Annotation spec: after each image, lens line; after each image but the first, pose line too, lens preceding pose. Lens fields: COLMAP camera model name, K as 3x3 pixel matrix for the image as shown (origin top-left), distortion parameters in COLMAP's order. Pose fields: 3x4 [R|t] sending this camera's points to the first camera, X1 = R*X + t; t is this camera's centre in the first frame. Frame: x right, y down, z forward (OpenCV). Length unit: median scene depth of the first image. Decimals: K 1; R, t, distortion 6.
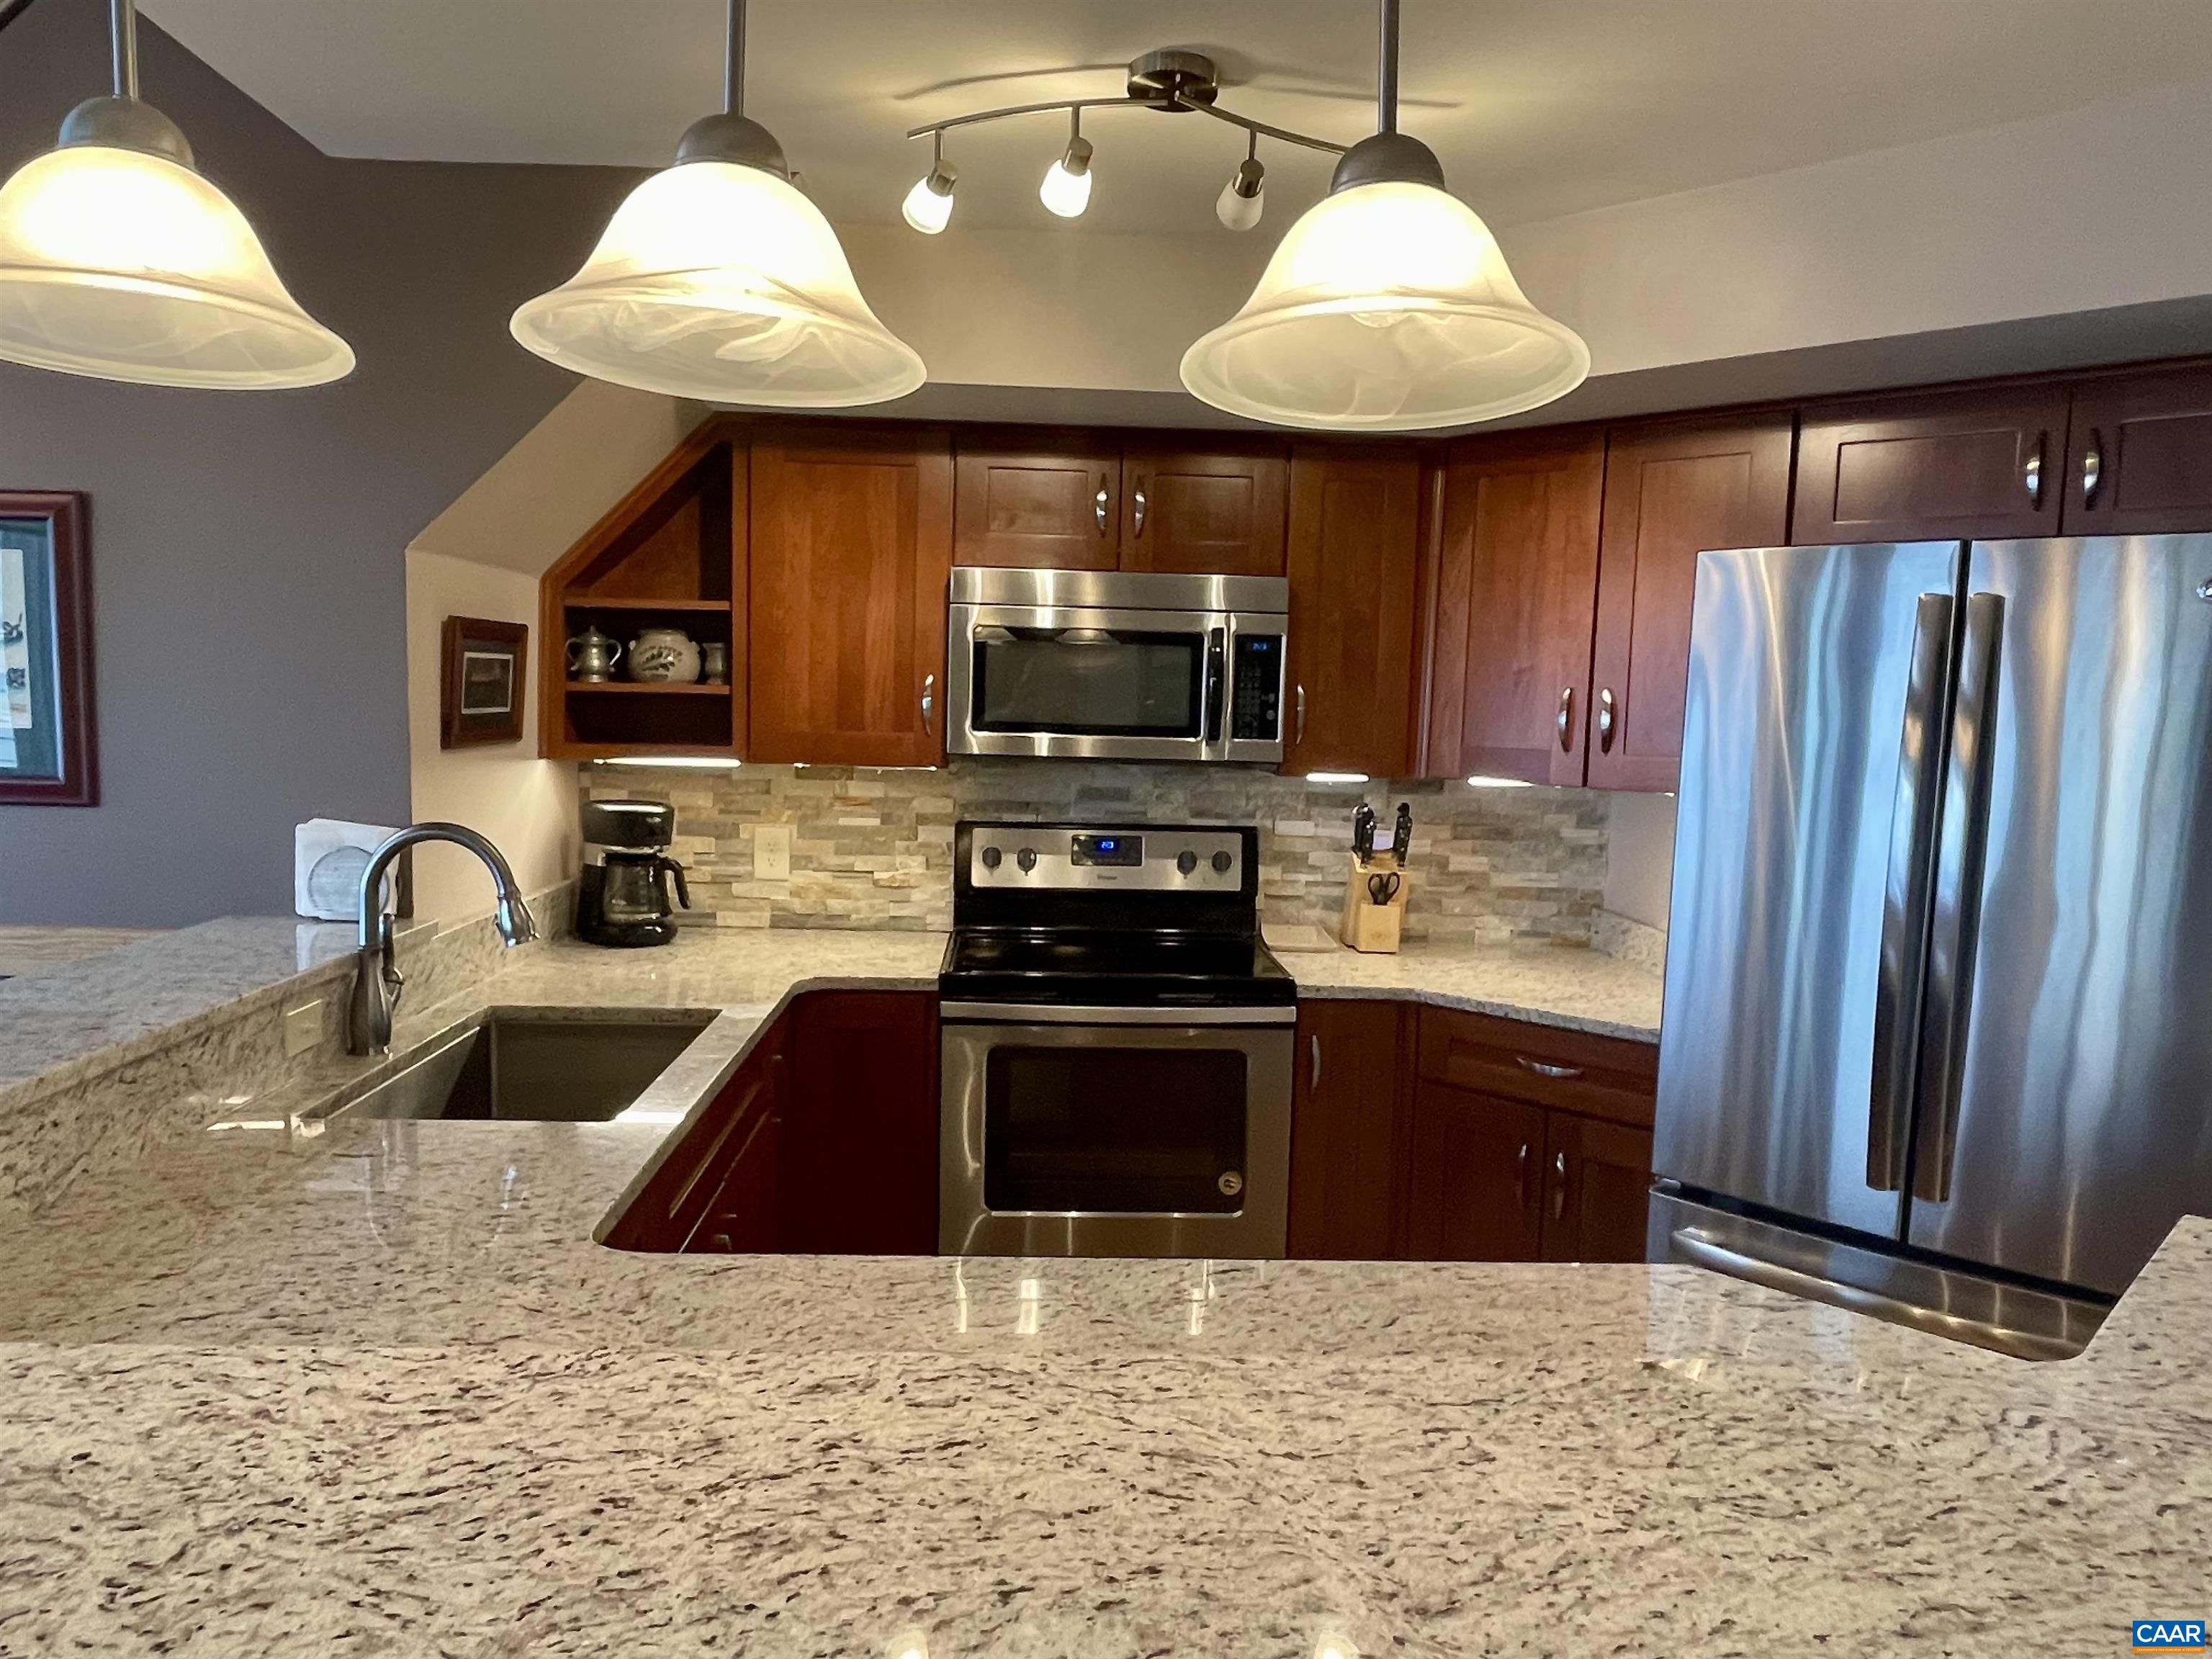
lens RADIAL K [[1512.3, 0, 1110.0], [0, 1512.3, 851.3], [0, 0, 1]] dist [-0.000543, -0.006700]
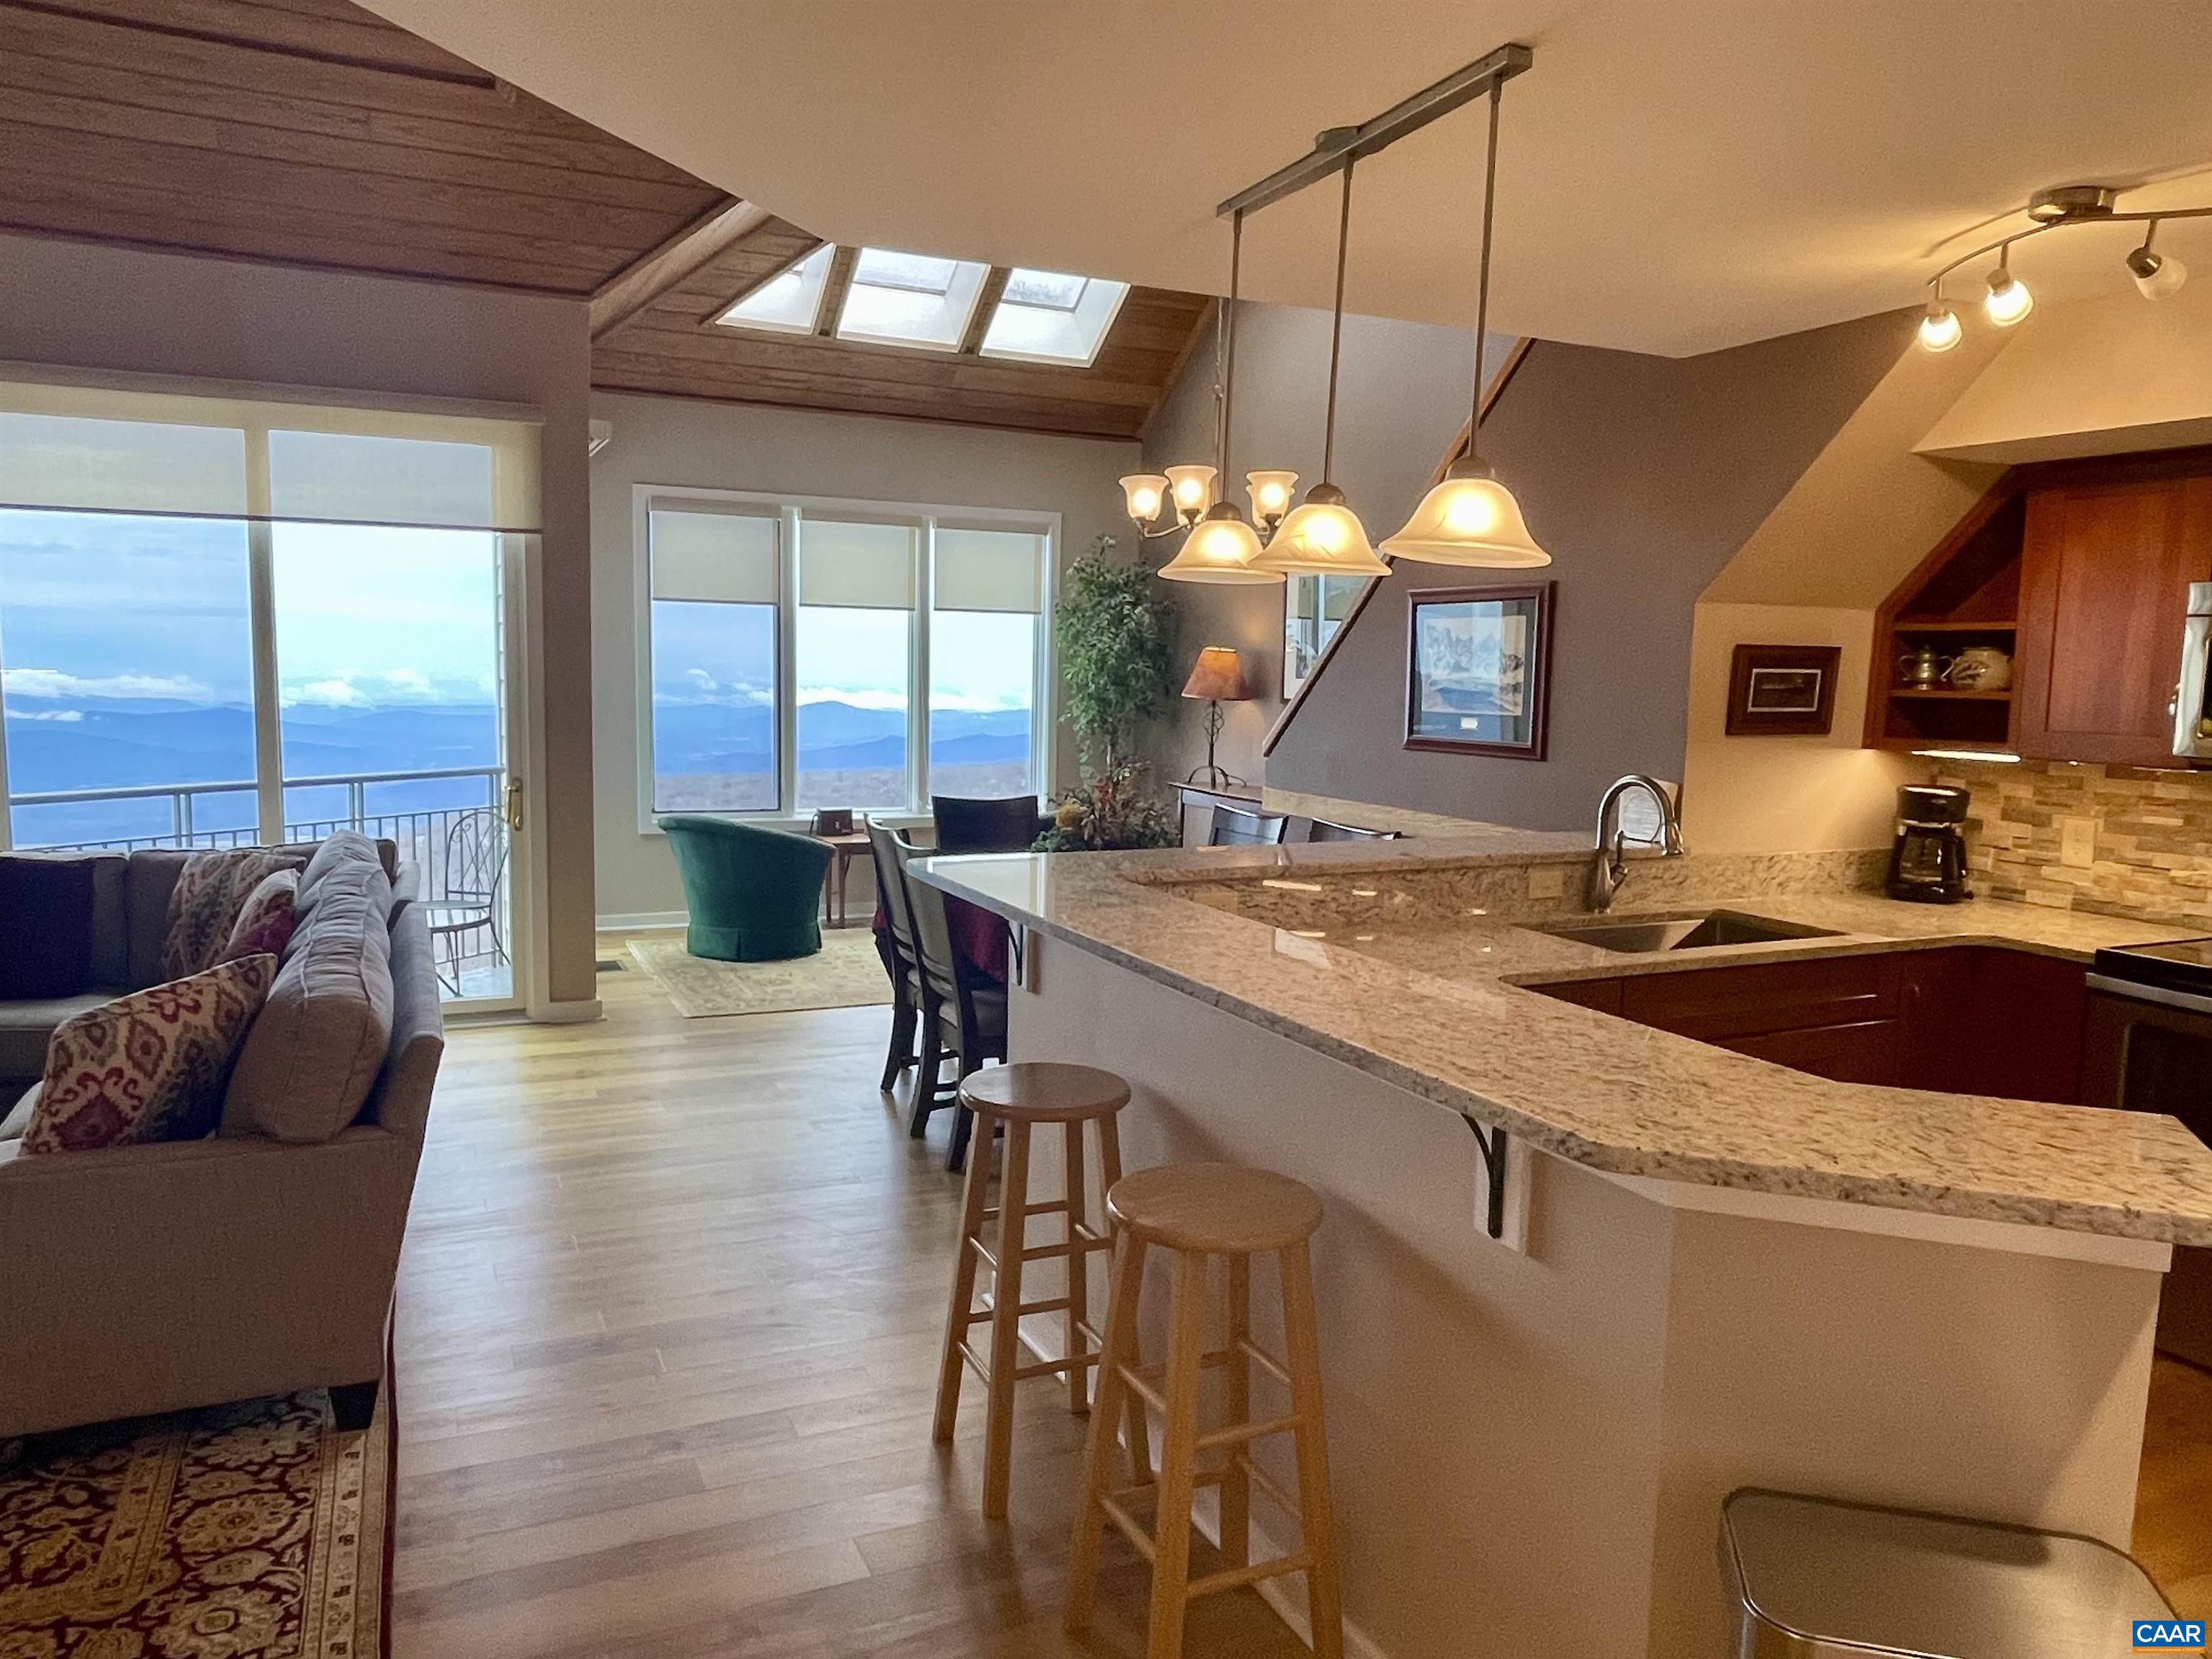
lens RADIAL K [[1527.8, 0, 1106.0], [0, 1527.8, 829.5], [0, 0, 1]] dist [0.036535, -0.050053]
pose [[0.389818, 0.081739, -0.917257, 0.766670], [-0.104090, 0.993581, 0.044304, 0.022569], [0.914990, 0.078206, 0.395824, -0.152823]]
